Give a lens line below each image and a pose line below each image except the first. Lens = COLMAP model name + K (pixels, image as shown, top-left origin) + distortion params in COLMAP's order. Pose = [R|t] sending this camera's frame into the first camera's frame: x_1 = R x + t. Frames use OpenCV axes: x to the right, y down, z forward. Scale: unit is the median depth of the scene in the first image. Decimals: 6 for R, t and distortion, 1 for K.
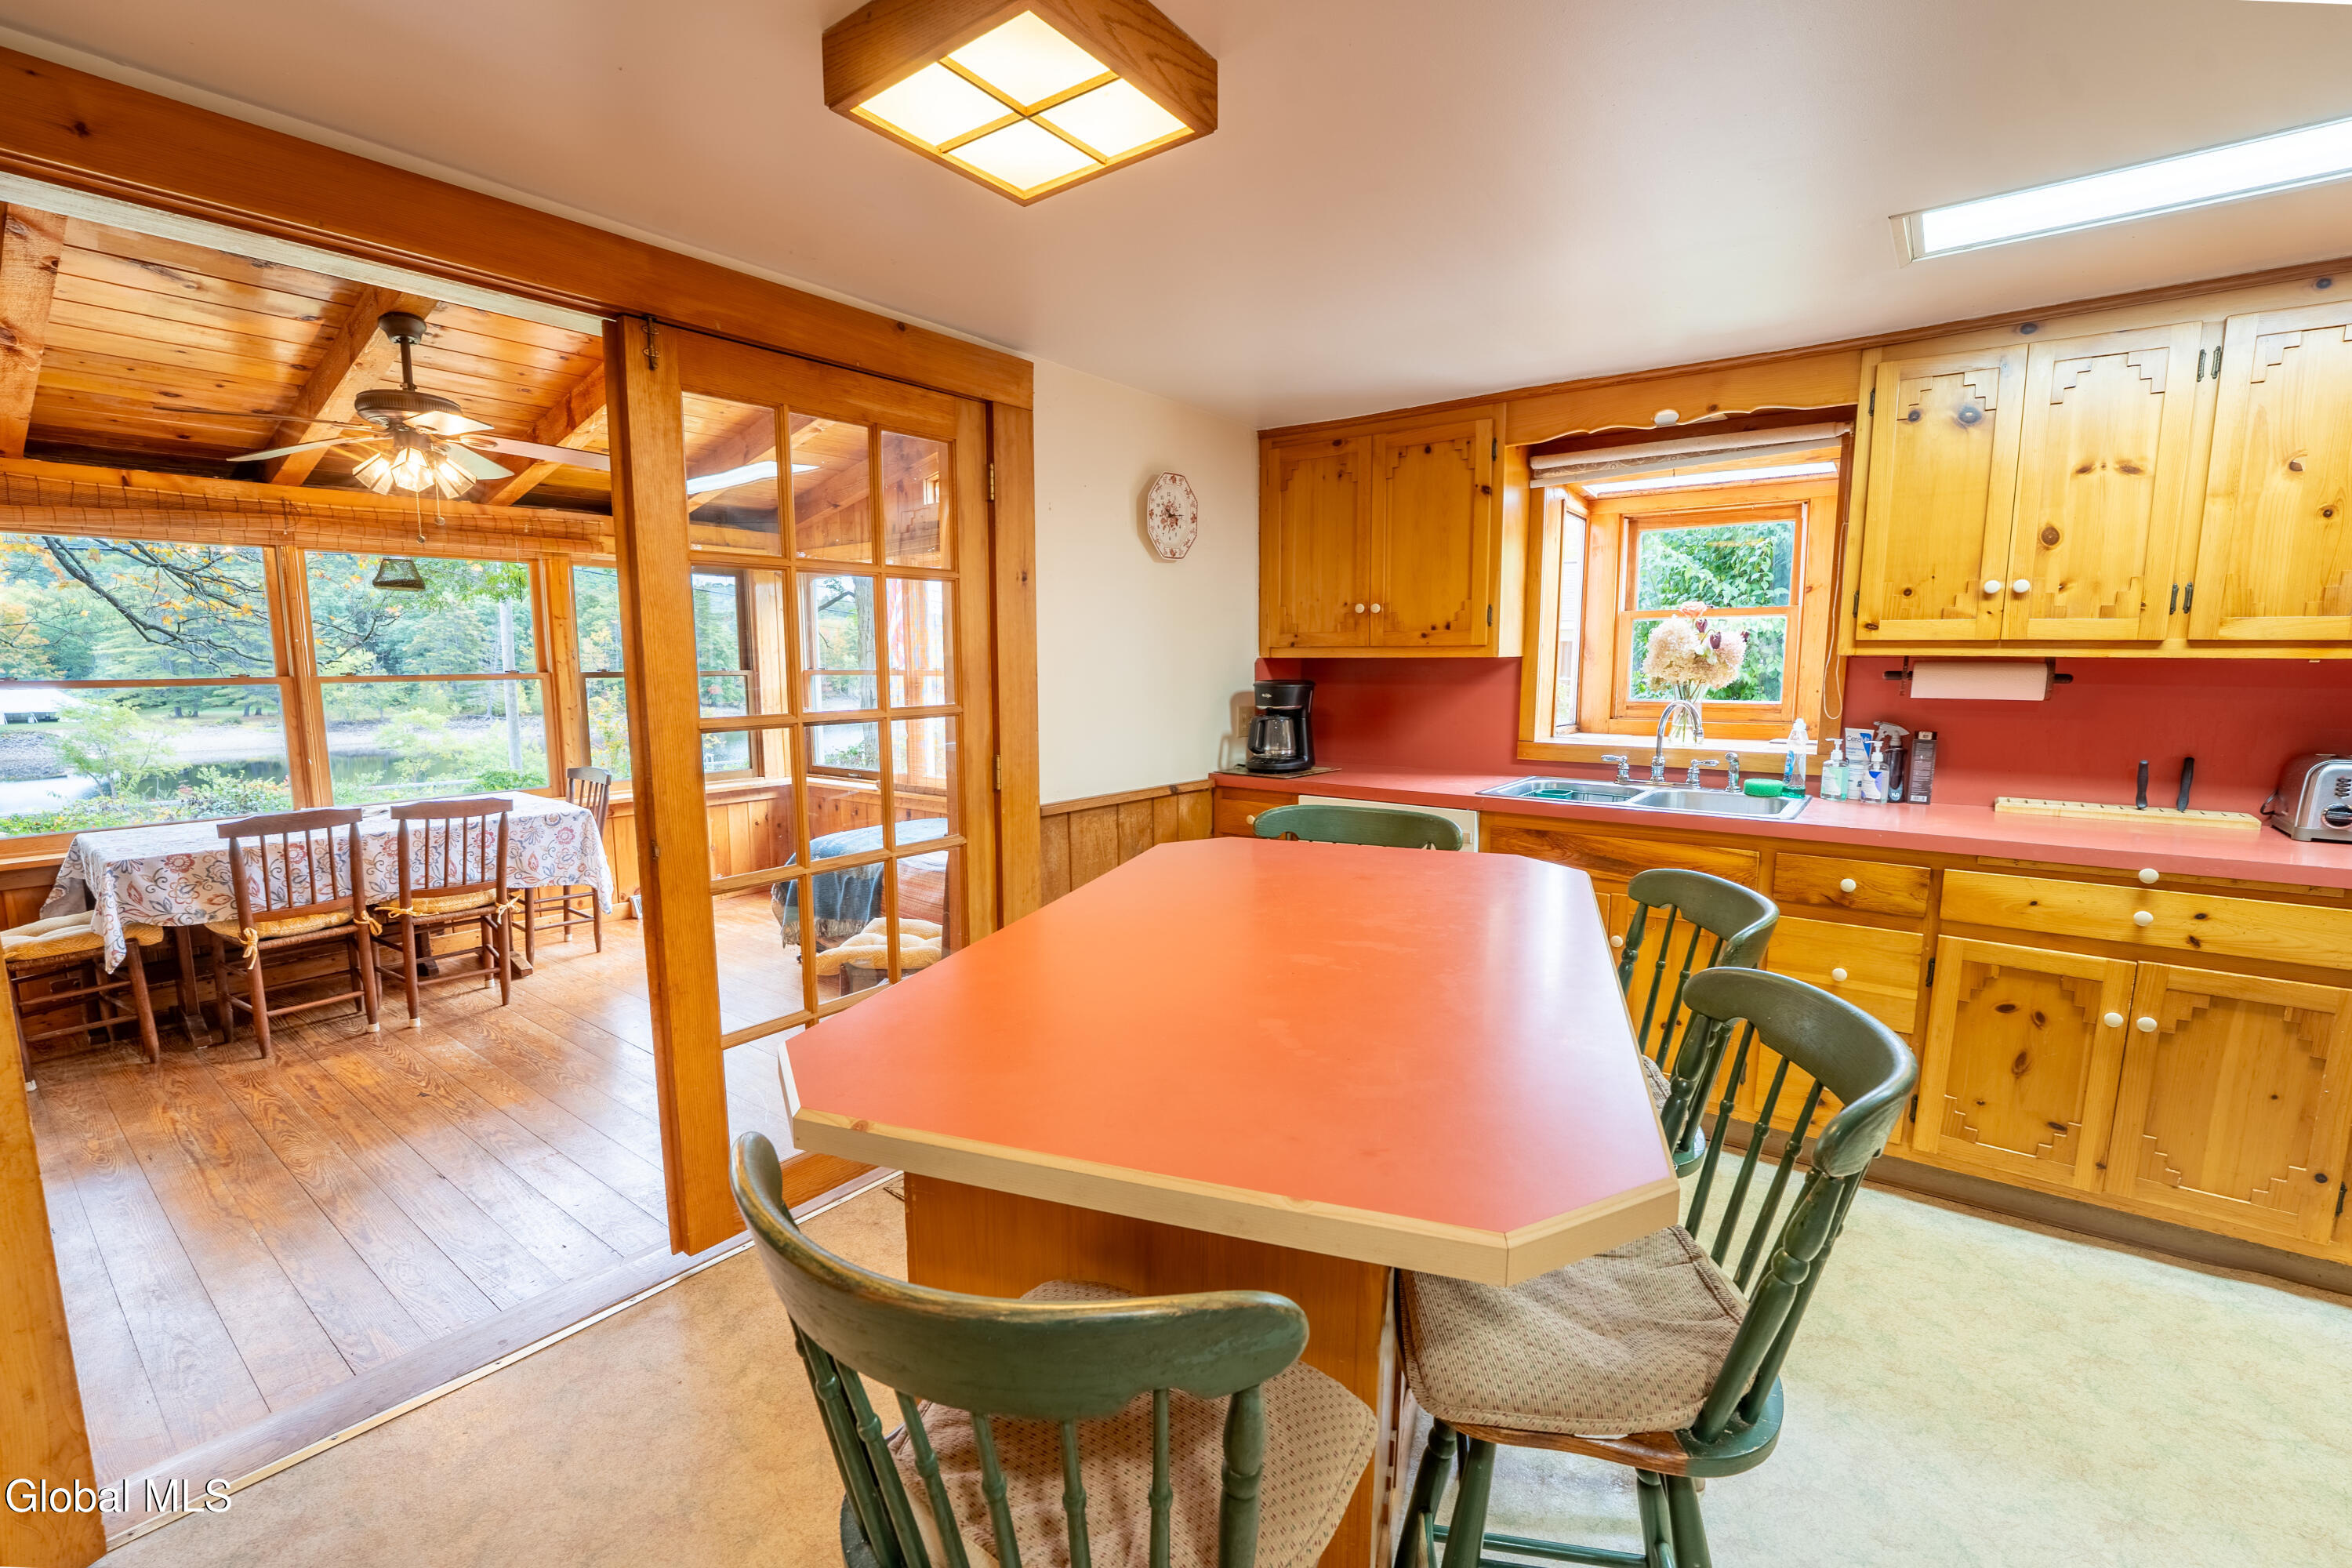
lens RADIAL K [[998.6, 0, 1164.4], [0, 998.6, 789.5], [0, 0, 1]] dist [-0.024525, 0.000633]
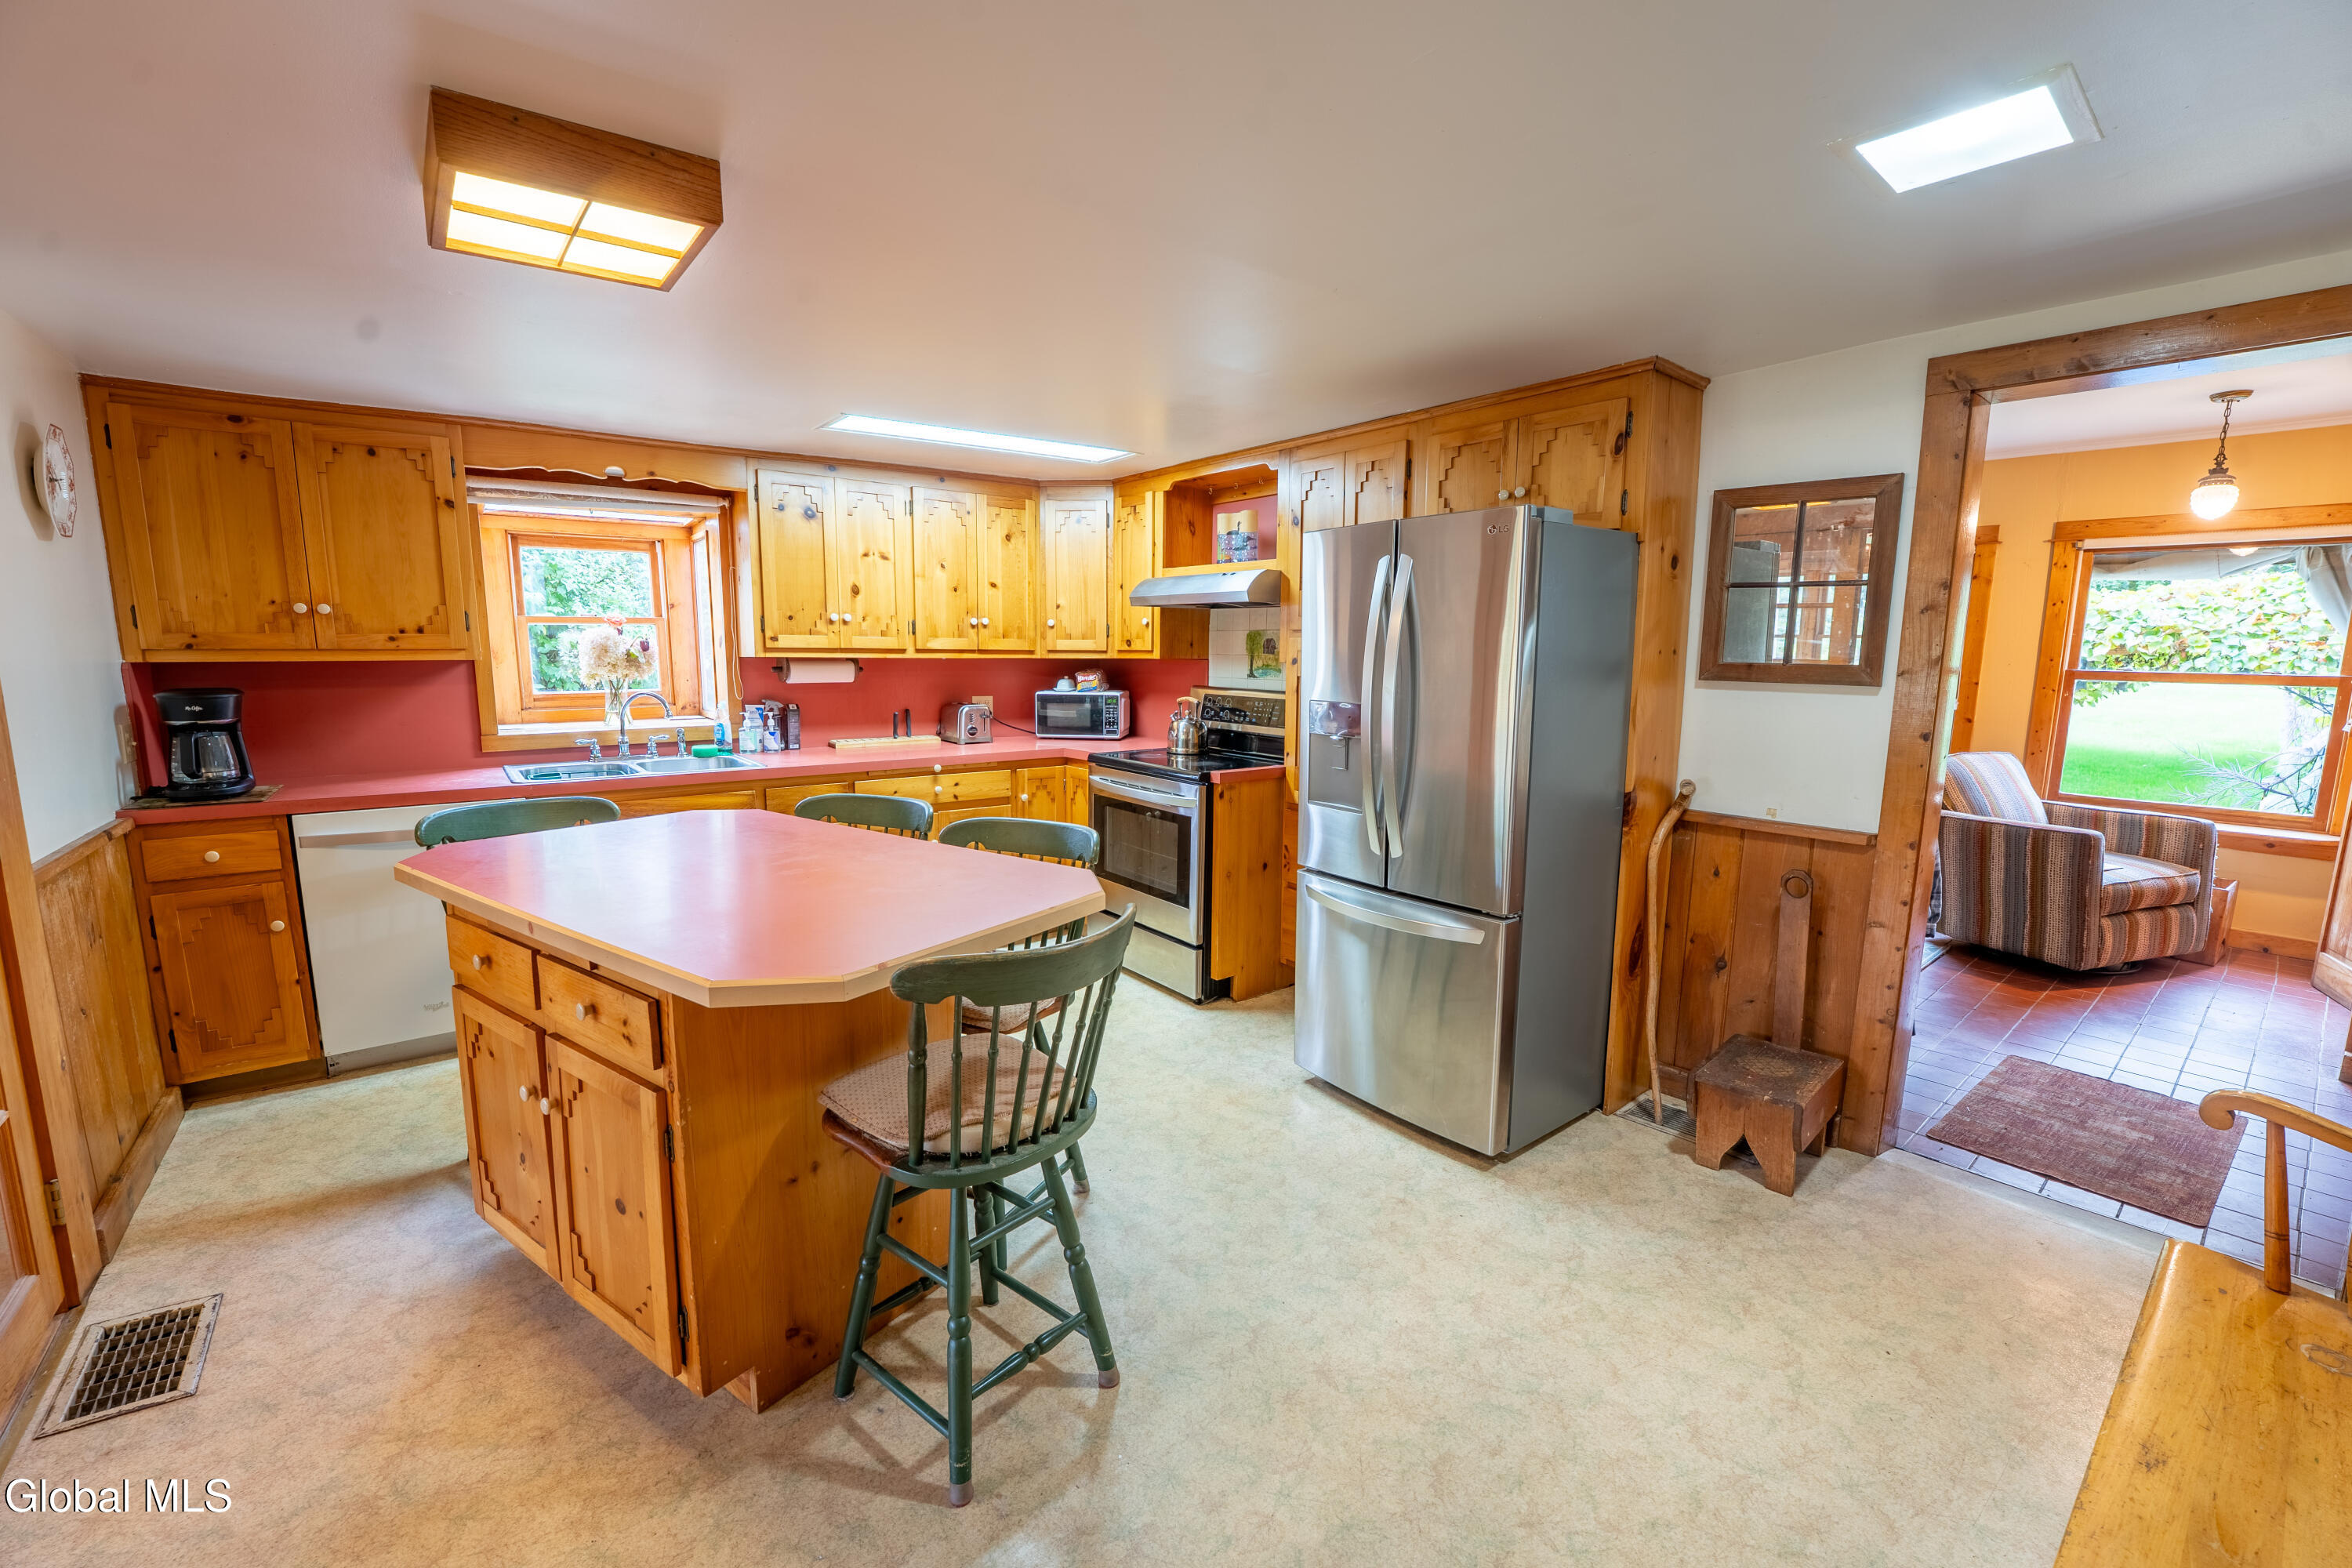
lens RADIAL K [[926.1, 0, 1176.0], [0, 926.1, 784.0], [0, 0, 1]] dist [-0.025584, 0.000745]
pose [[0.261134, -0.136287, 0.955633, -0.469281], [0.115826, 0.987254, 0.109146, -0.020664], [-0.958328, 0.082185, 0.273591, 0.008341]]
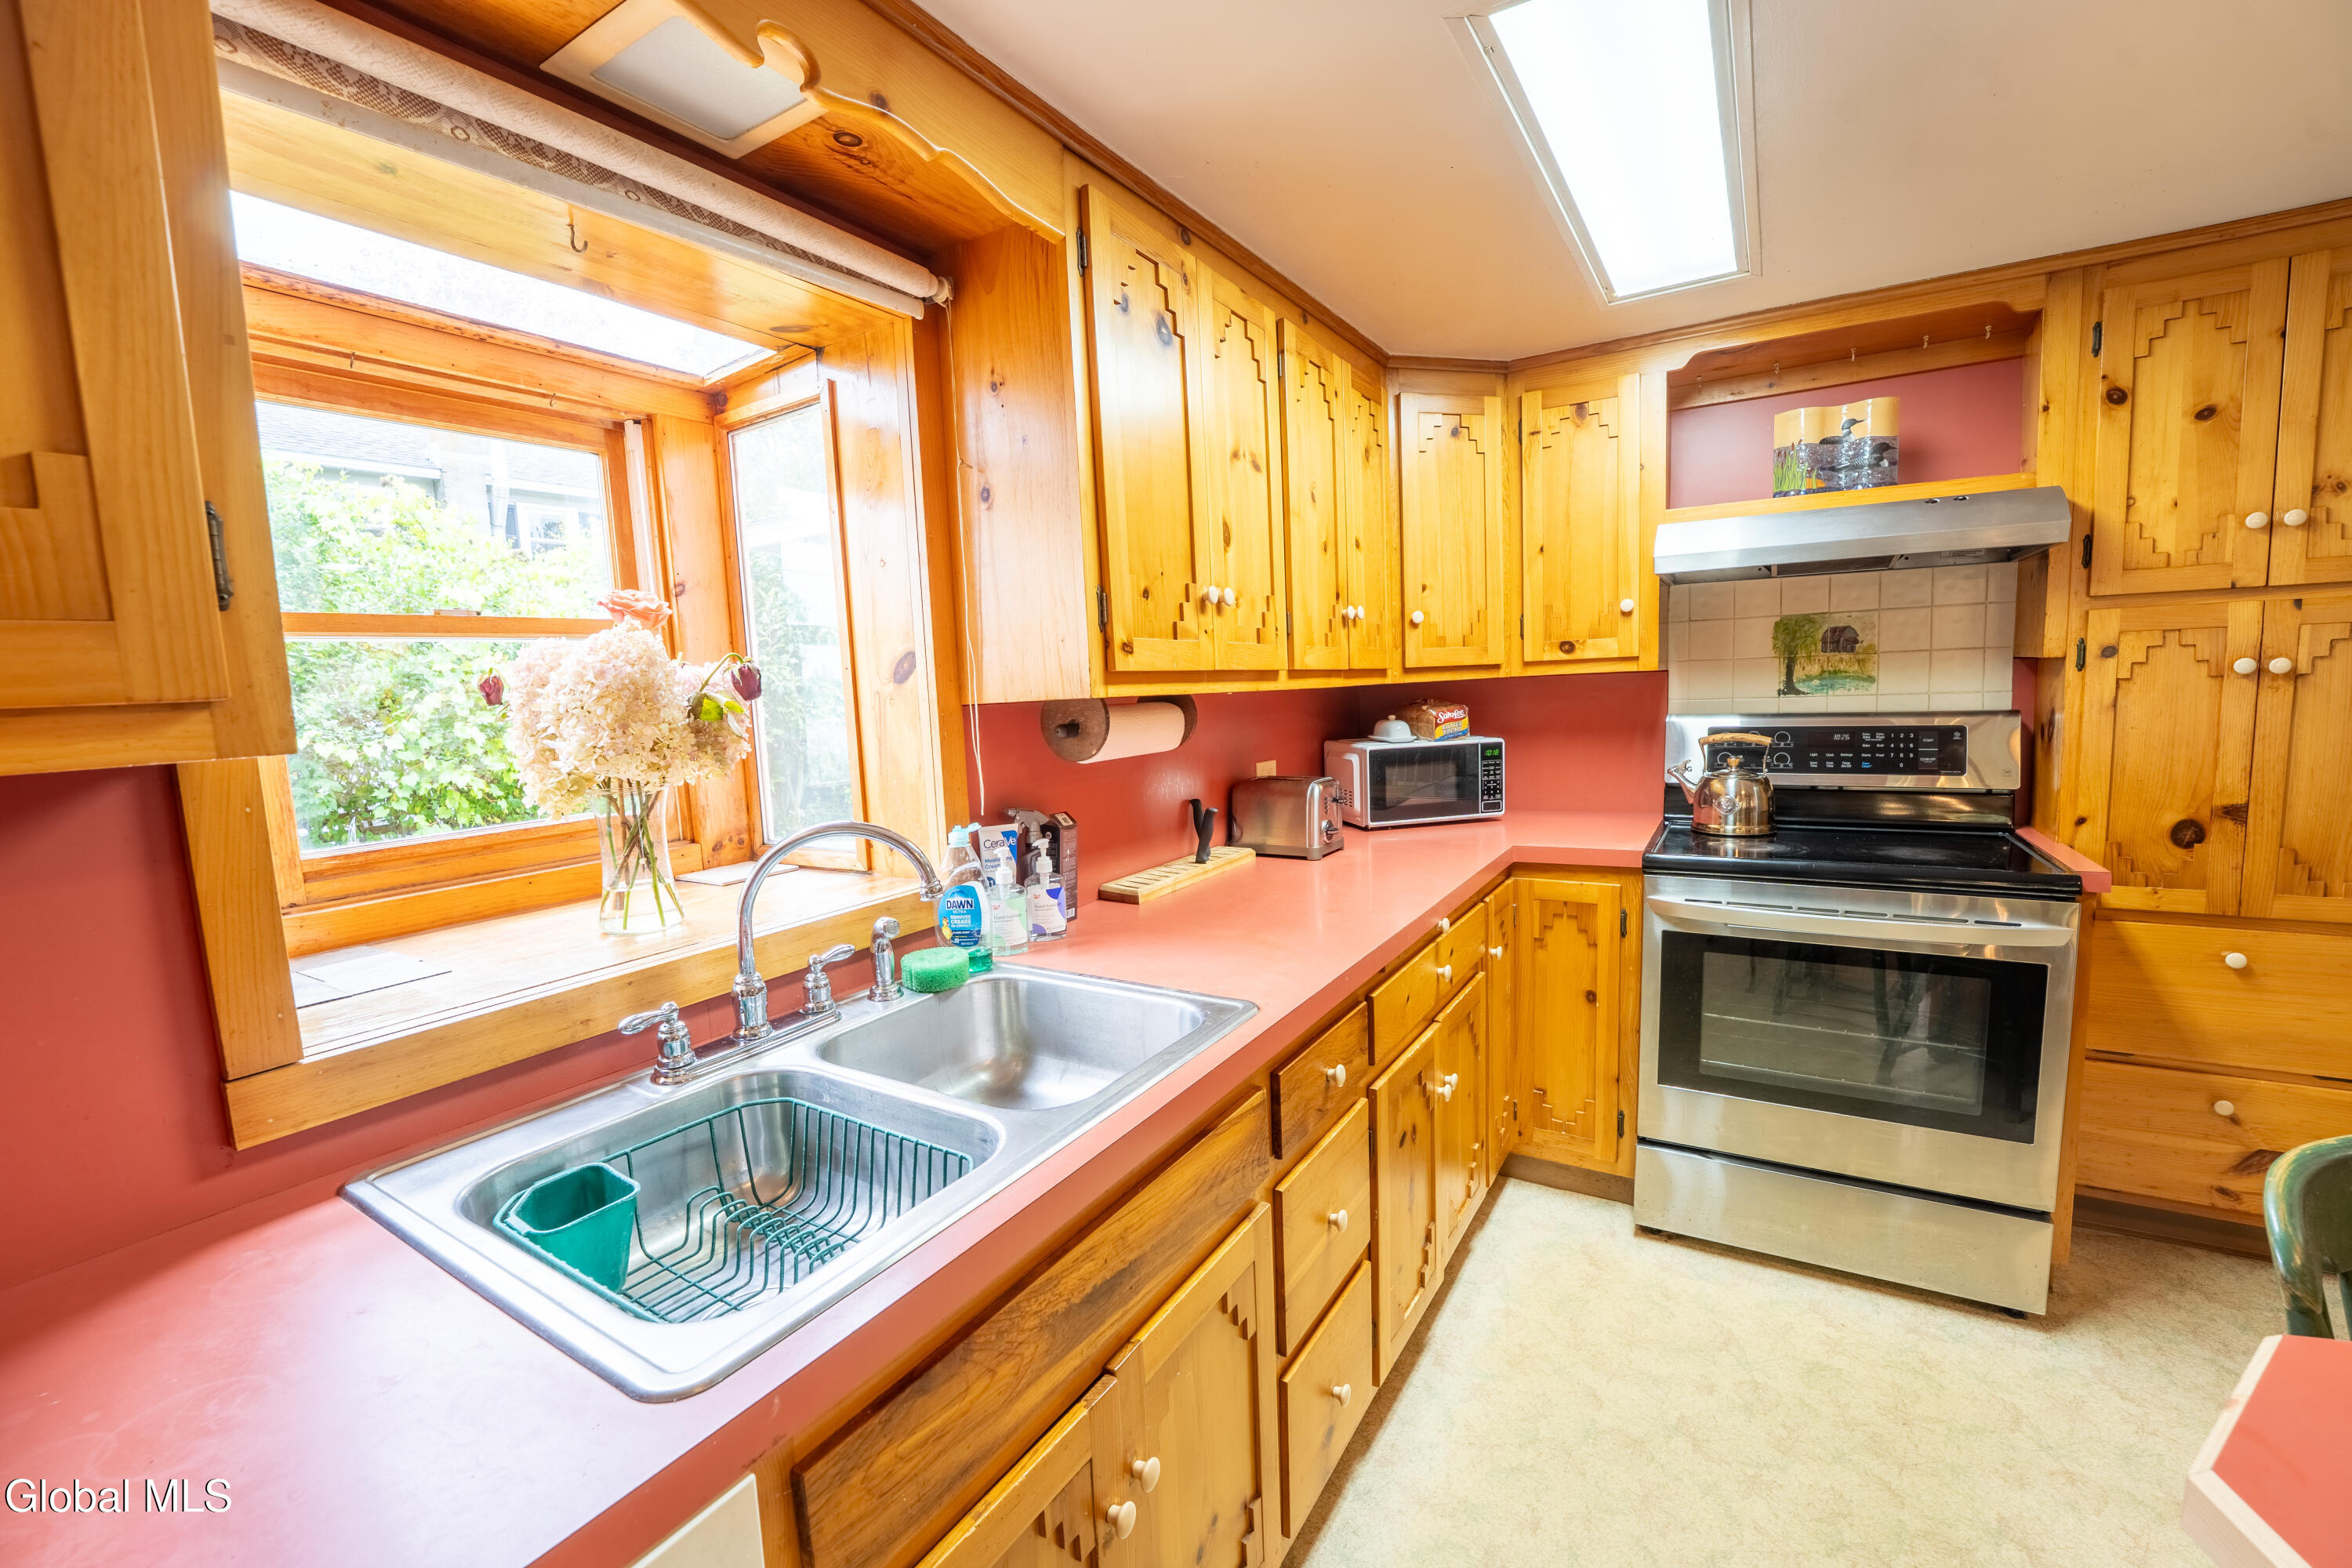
lens RADIAL K [[957.8, 0, 1163.6], [0, 957.8, 782.7], [0, 0, 1]] dist [-0.026384, 0.000210]
pose [[-0.082142, -0.093810, 0.992196, 0.119220], [0.171971, 0.979293, 0.106827, -0.124023], [-0.981671, 0.179404, -0.064309, 0.893217]]
